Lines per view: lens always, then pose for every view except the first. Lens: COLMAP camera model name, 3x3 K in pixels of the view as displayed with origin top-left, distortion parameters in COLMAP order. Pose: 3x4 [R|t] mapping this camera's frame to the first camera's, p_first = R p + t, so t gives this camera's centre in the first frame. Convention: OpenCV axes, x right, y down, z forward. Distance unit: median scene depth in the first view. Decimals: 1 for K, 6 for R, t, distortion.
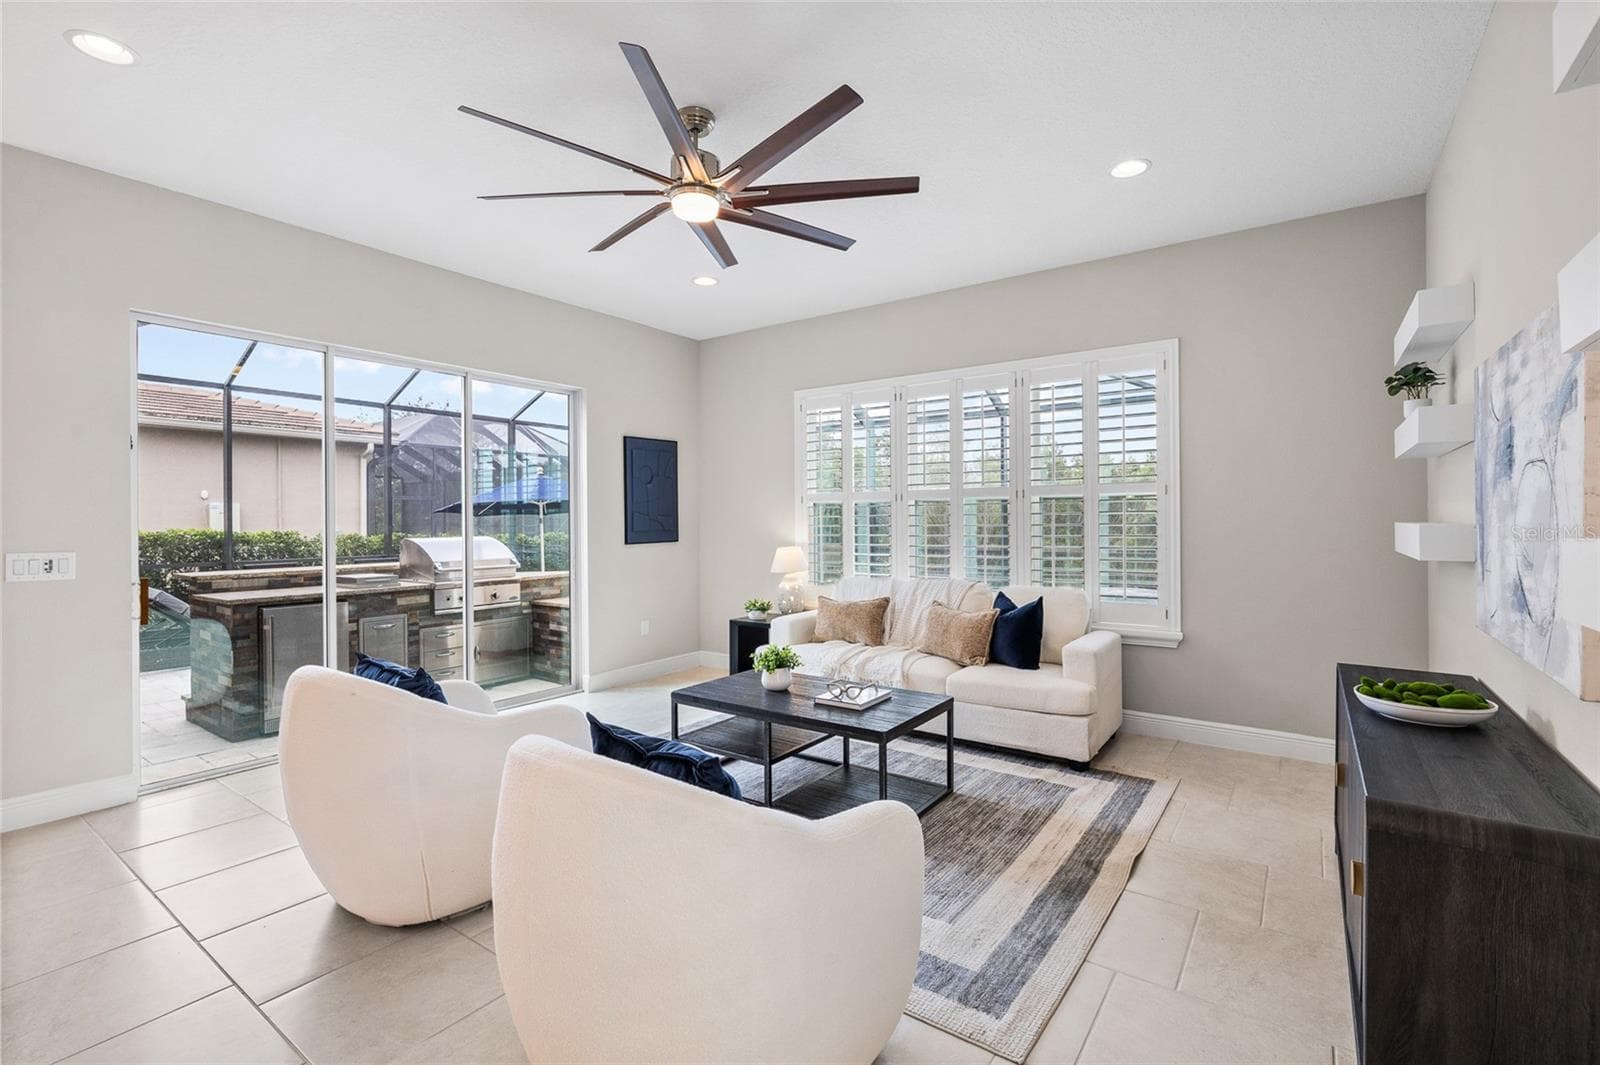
lens RADIAL K [[709.9, 0, 793.8], [0, 709.9, 529.0], [0, 0, 1]] dist [-0.007901, 0.000502]
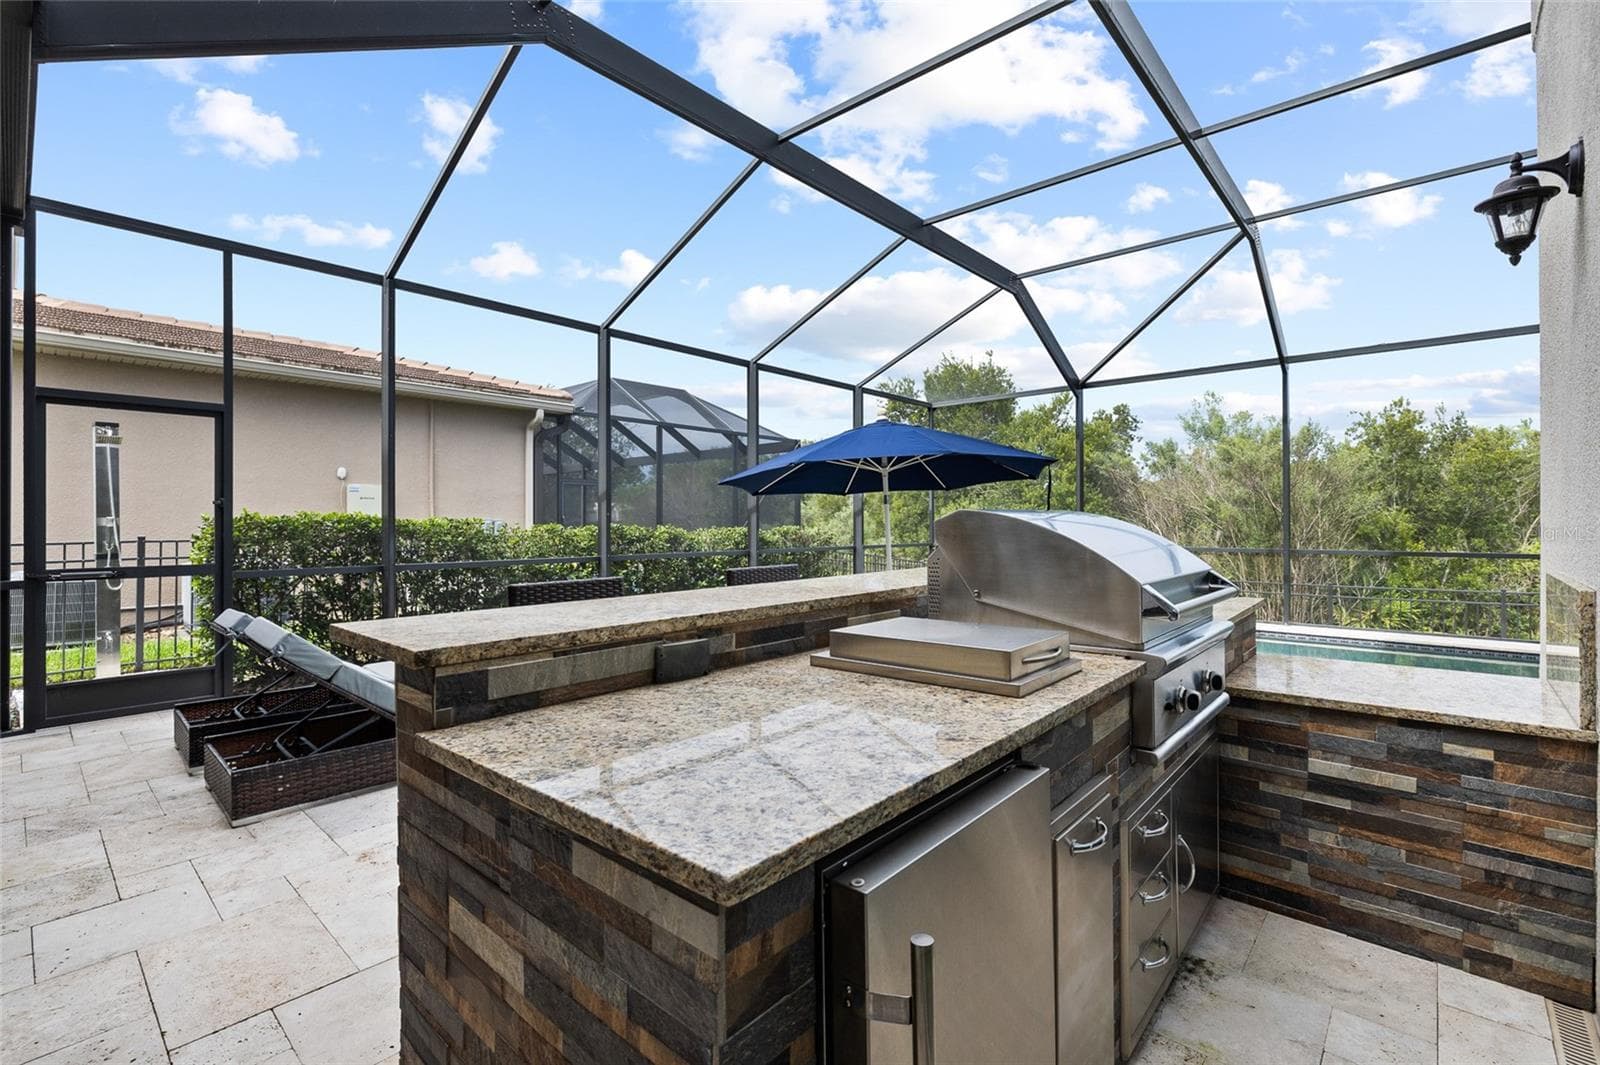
lens RADIAL K [[709.9, 0, 799.3], [0, 709.9, 527.1], [0, 0, 1]] dist [-0.007901, 0.000502]
pose [[0.994522, 0.002612, -0.104491, -0.312498], [-0.003037, 0.999988, -0.003911, 0.011977], [0.104480, 0.004207, 0.994518, 0.347673]]
